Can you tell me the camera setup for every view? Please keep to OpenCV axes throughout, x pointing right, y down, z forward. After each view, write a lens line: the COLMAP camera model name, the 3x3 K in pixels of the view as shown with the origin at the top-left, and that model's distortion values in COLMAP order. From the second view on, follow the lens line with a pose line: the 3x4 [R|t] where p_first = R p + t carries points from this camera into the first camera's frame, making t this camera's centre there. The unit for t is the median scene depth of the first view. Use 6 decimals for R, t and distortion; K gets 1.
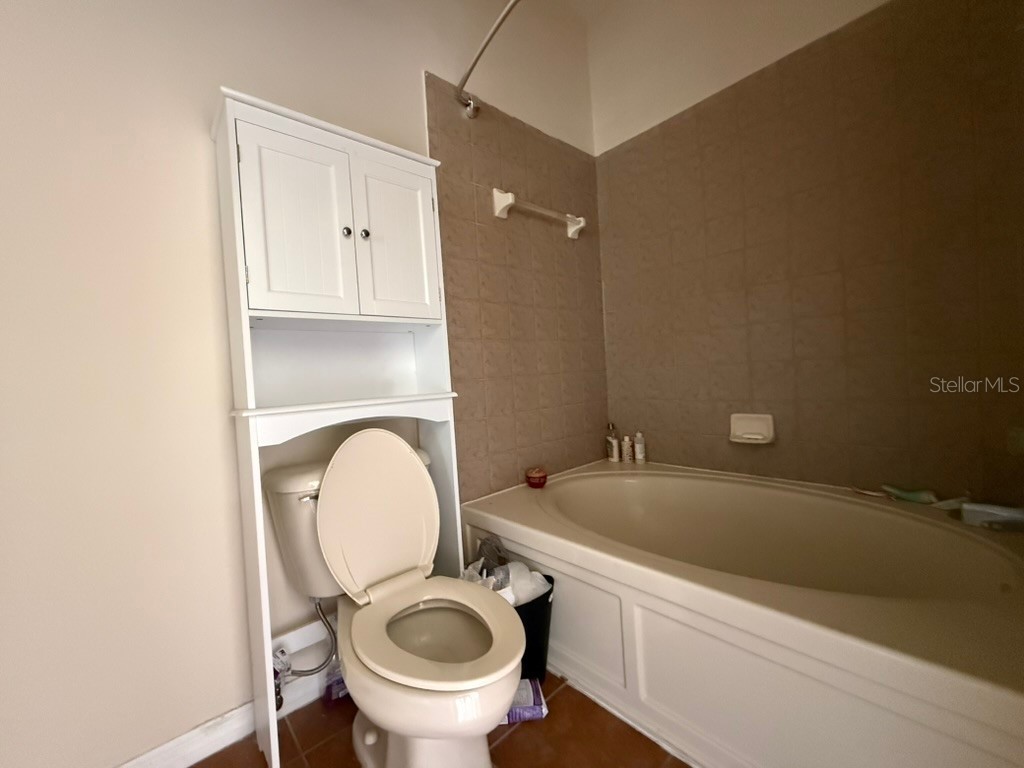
lens RADIAL K [[413.9, 0, 509.3], [0, 413.9, 383.3], [0, 0, 1]] dist [0.002750, 0.000021]
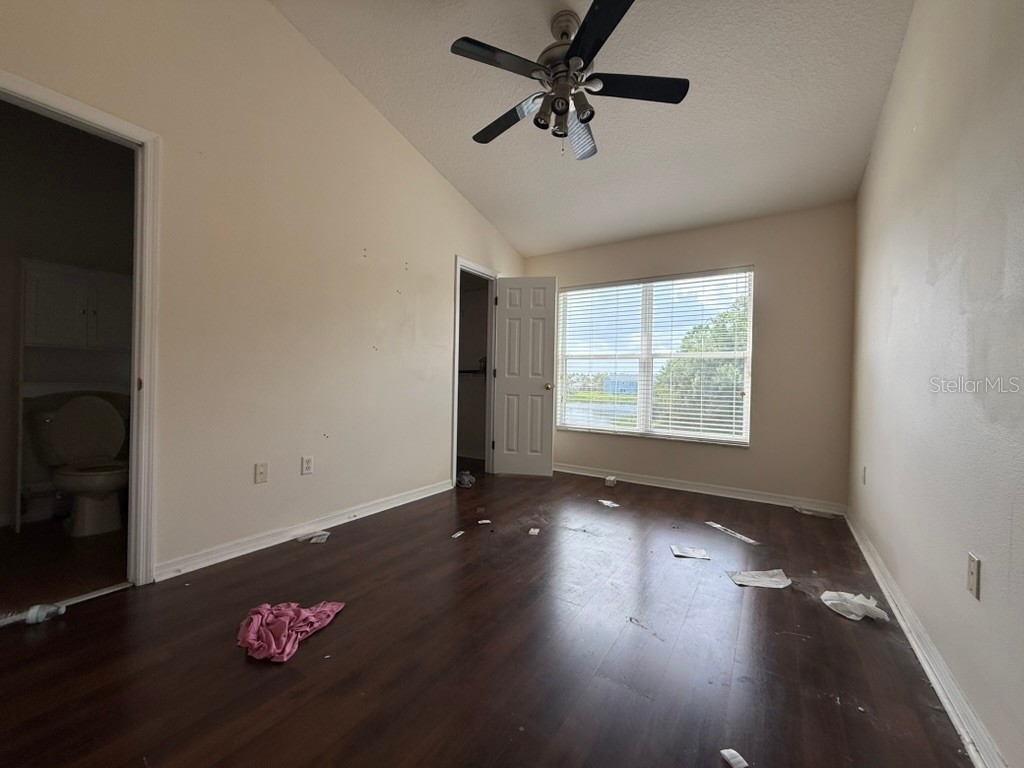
lens RADIAL K [[413.9, 0, 509.7], [0, 413.9, 385.7], [0, 0, 1]] dist [0.002750, 0.000021]
pose [[0.956266, 0.086256, 0.279491, 1.466411], [-0.080269, 0.996233, -0.032820, -0.066723], [-0.281269, 0.008950, 0.959587, -2.185651]]
